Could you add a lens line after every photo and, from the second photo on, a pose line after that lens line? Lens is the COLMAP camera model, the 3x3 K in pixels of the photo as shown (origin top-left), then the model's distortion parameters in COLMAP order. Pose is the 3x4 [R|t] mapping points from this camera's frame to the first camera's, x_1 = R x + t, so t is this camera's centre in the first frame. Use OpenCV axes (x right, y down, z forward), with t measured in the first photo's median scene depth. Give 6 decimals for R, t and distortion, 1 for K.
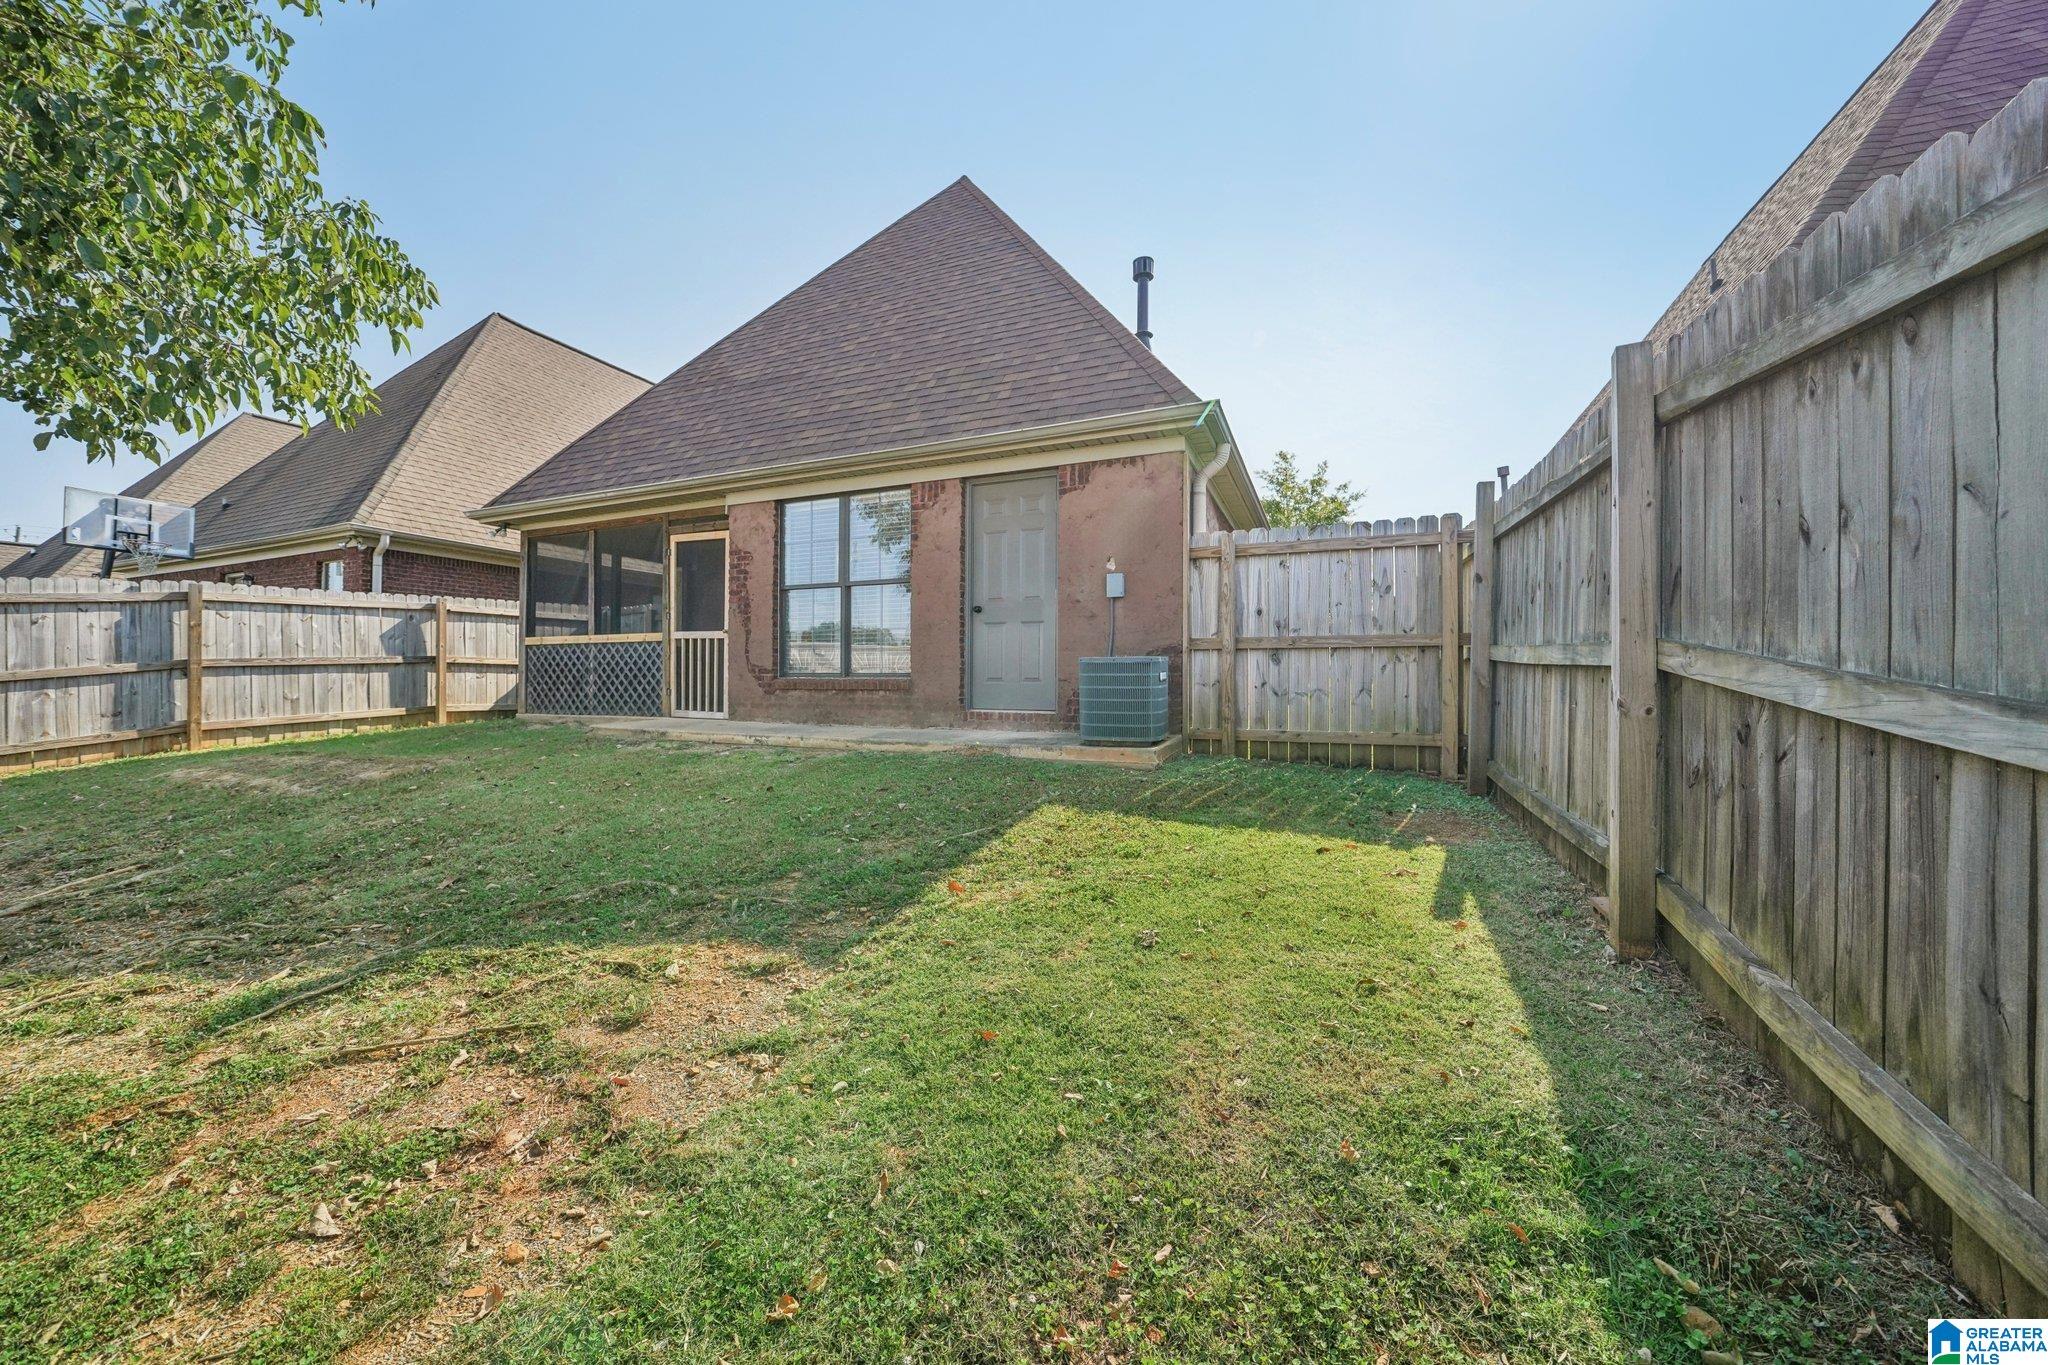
lens RADIAL K [[740.4, 0, 1024.0], [0, 740.4, 682.5], [0, 0, 1]] dist [-0.023264, 0.000211]
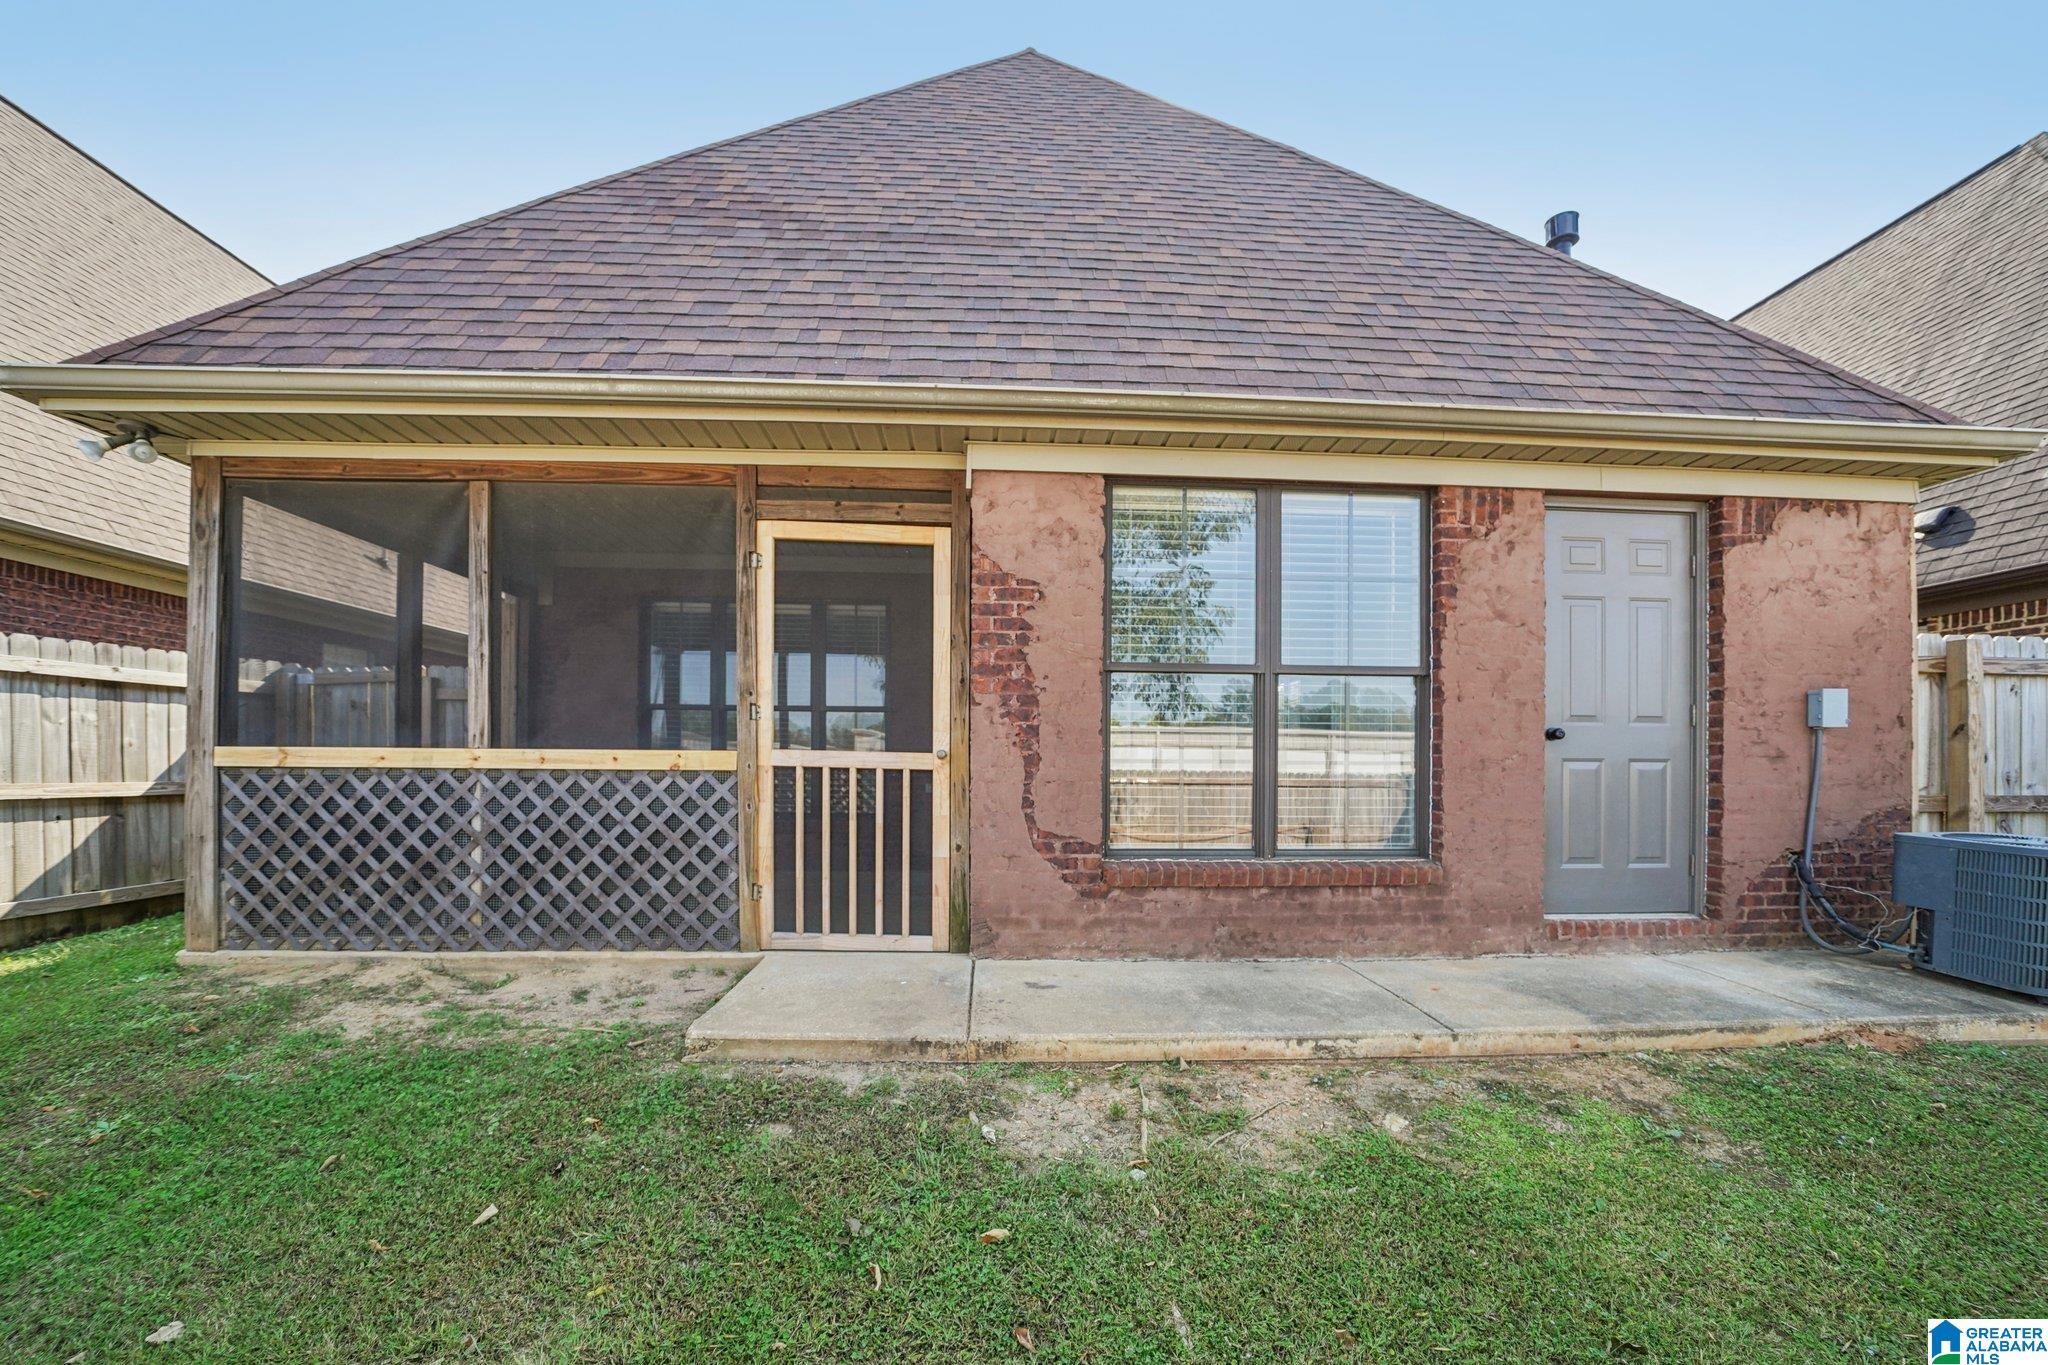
lens RADIAL K [[775.4, 0, 1026.9], [0, 775.4, 763.8], [0, 0, 1]] dist [-0.025709, 0.000167]
pose [[0.898480, 0.001442, 0.439012, -0.533905], [-0.002663, 0.999994, 0.002166, -0.061377], [-0.439006, -0.003116, 0.898479, 0.529829]]
